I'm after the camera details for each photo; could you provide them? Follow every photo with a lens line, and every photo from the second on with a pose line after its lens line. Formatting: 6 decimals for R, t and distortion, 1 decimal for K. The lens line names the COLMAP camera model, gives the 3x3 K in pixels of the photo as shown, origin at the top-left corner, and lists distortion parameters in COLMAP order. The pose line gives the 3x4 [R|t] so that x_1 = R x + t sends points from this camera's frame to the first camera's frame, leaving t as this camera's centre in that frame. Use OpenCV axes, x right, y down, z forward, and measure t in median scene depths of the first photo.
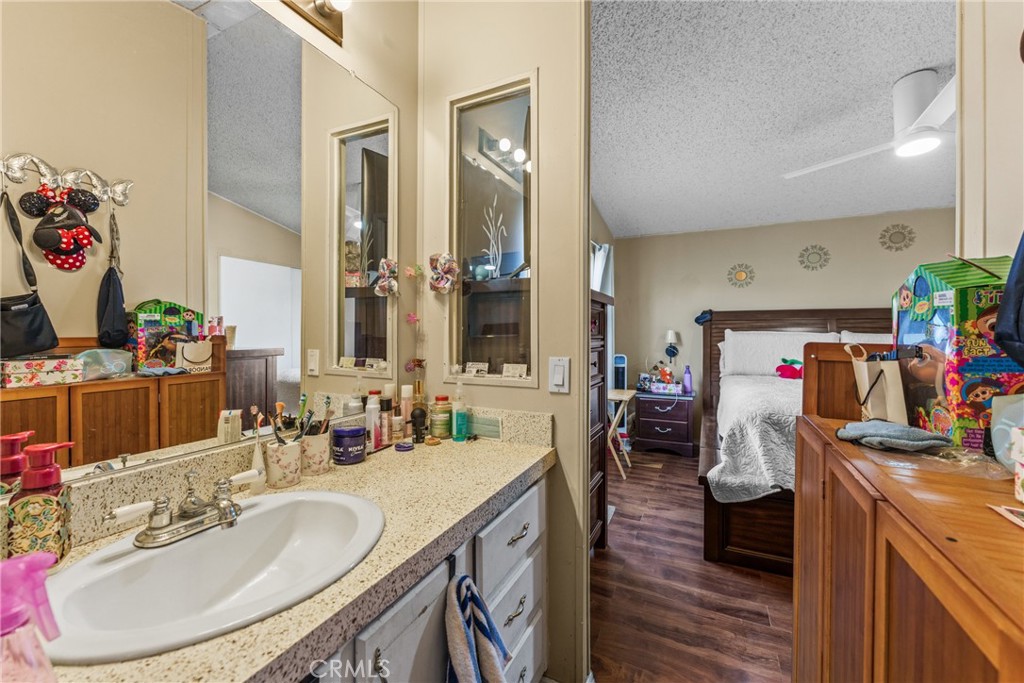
lens RADIAL K [[414.4, 0, 514.9], [0, 414.4, 329.6], [0, 0, 1]] dist [0.000948, 0.000051]
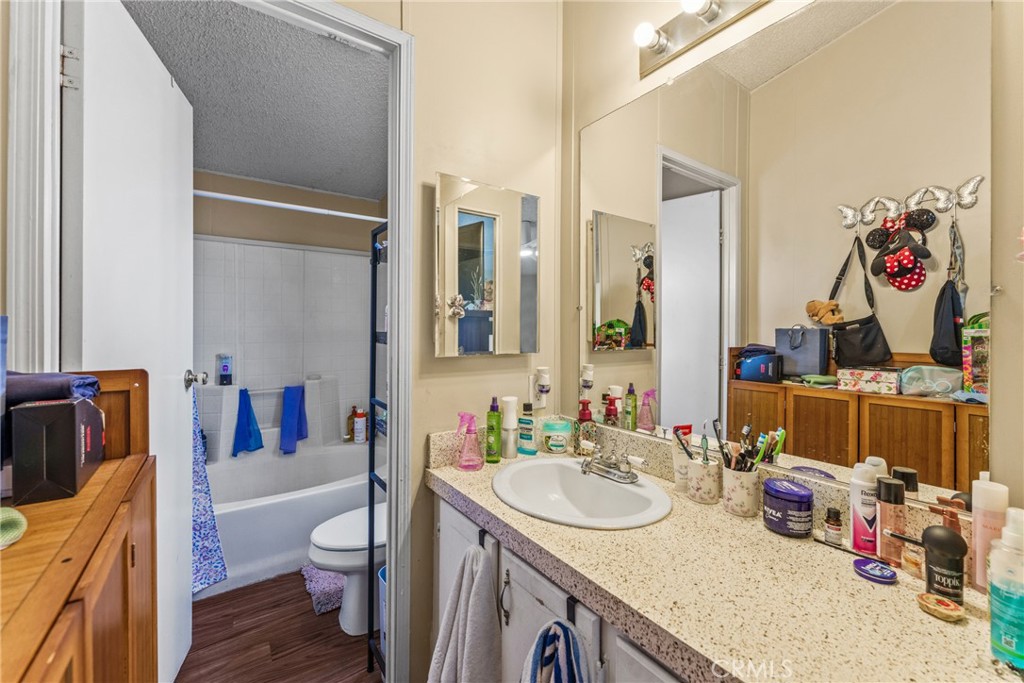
lens RADIAL K [[414.4, 0, 514.9], [0, 414.4, 329.6], [0, 0, 1]] dist [0.000948, 0.000051]
pose [[-0.481988, -0.005035, -0.876164, 0.357776], [-0.005357, 0.999982, -0.002800, -0.032873], [0.876162, 0.003344, -0.482006, 0.641601]]
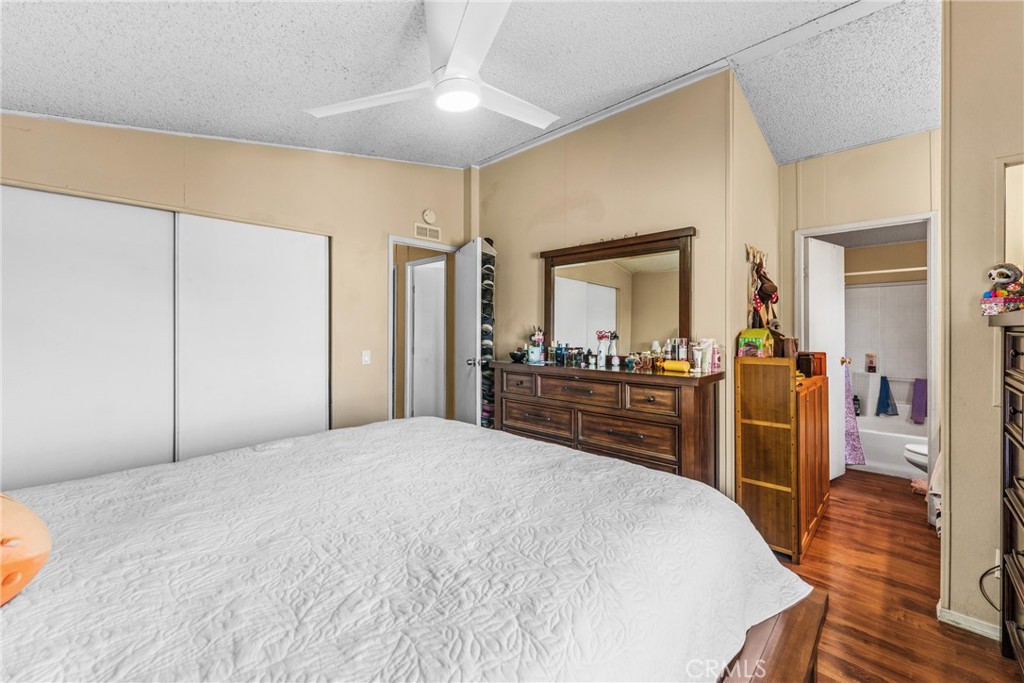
lens RADIAL K [[414.4, 0, 514.9], [0, 414.4, 329.6], [0, 0, 1]] dist [0.000948, 0.000051]
pose [[-0.952543, -0.001059, 0.304401, 0.621699], [-0.003818, 0.999957, -0.008470, -0.048441], [-0.304379, -0.009230, -0.952506, 1.411105]]
